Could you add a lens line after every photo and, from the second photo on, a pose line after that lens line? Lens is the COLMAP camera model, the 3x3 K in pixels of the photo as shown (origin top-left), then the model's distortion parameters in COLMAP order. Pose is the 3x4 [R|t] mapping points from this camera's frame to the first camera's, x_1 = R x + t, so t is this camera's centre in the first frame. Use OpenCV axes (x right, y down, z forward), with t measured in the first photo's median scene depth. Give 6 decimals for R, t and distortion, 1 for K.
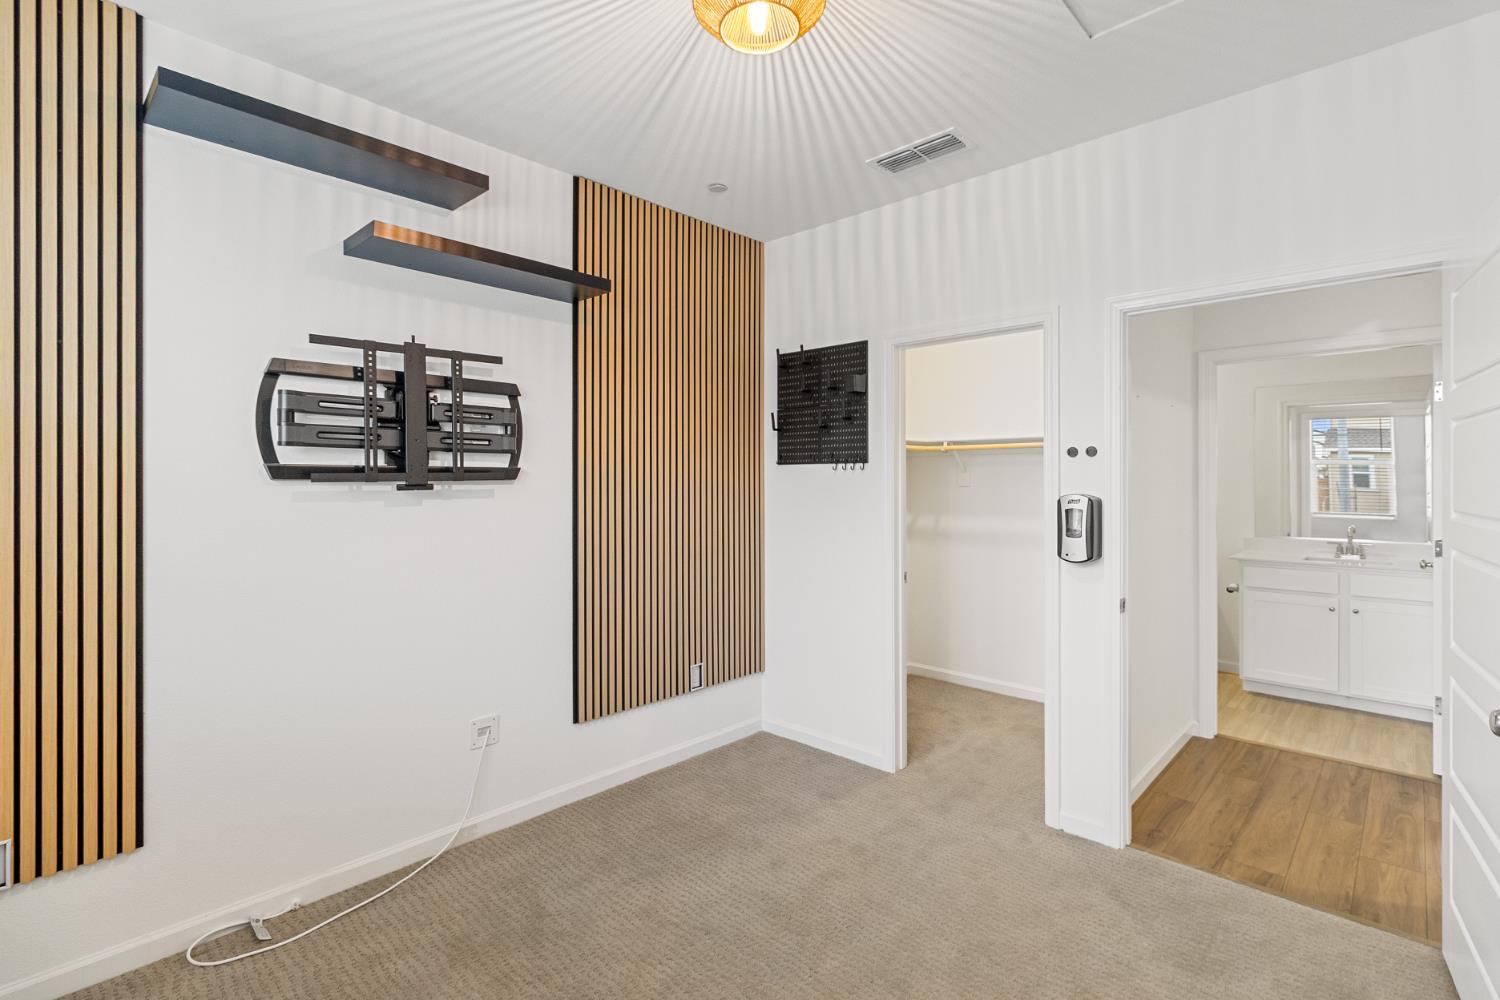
lens RADIAL K [[688.7, 0, 701.2], [0, 688.7, 483.4], [0, 0, 1]] dist [0.002880, 0.000512]
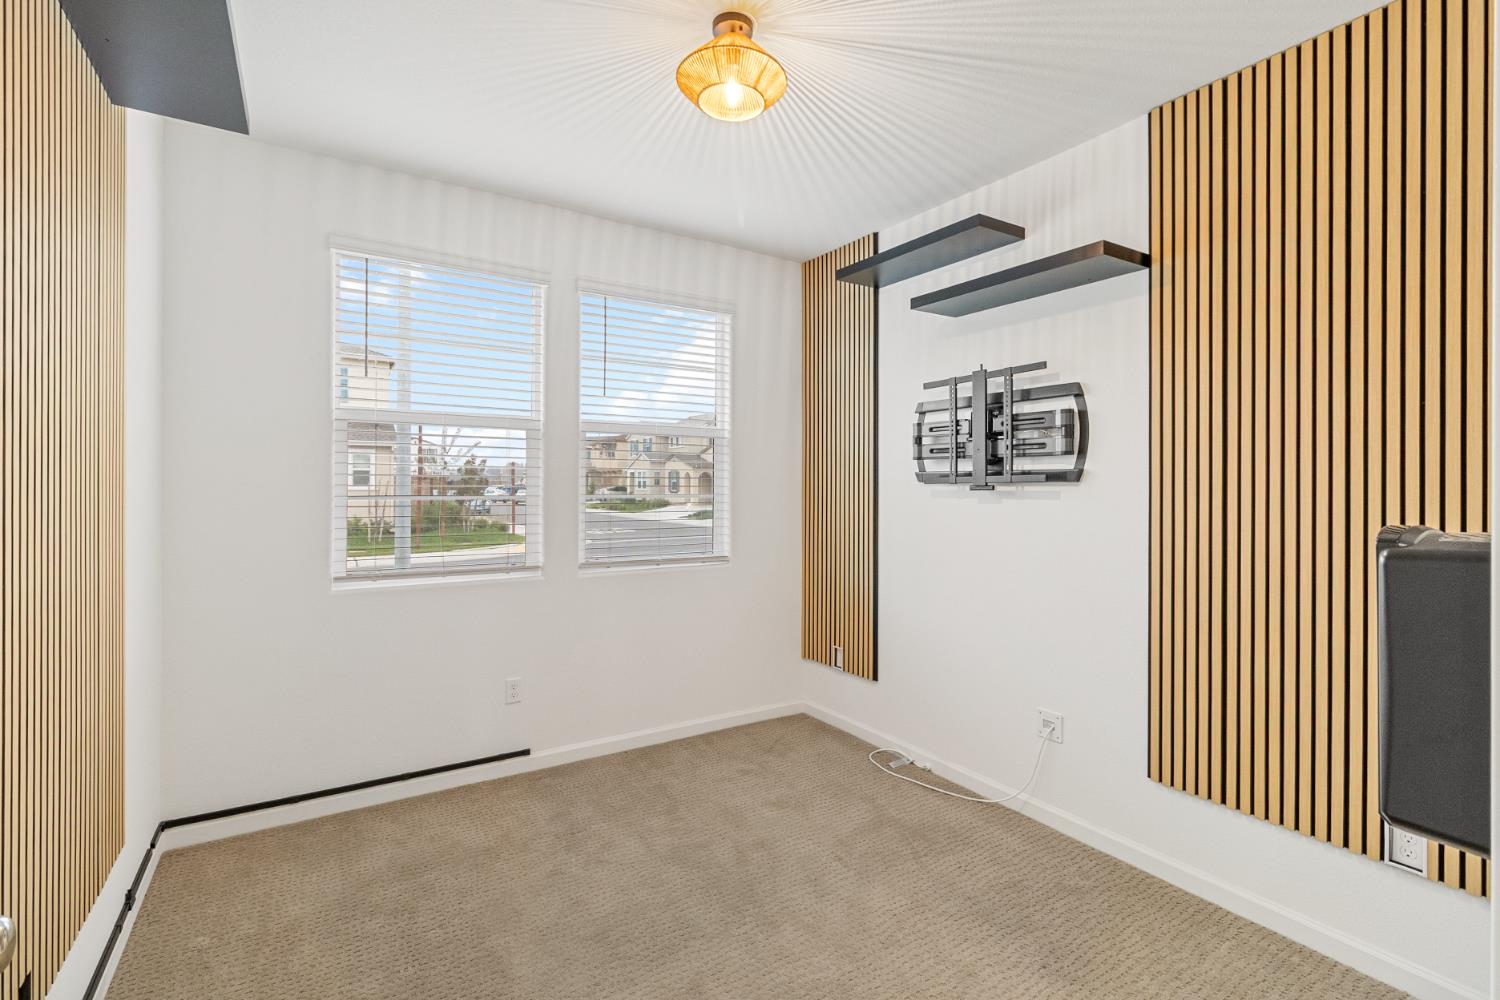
lens RADIAL K [[688.7, 0, 746.6], [0, 688.7, 486.5], [0, 0, 1]] dist [0.002880, 0.000512]
pose [[-0.203313, 0.004026, -0.979106, 0.828275], [-0.006917, 0.999961, 0.005548, -0.001119], [0.979089, 0.007900, -0.203277, 0.802538]]
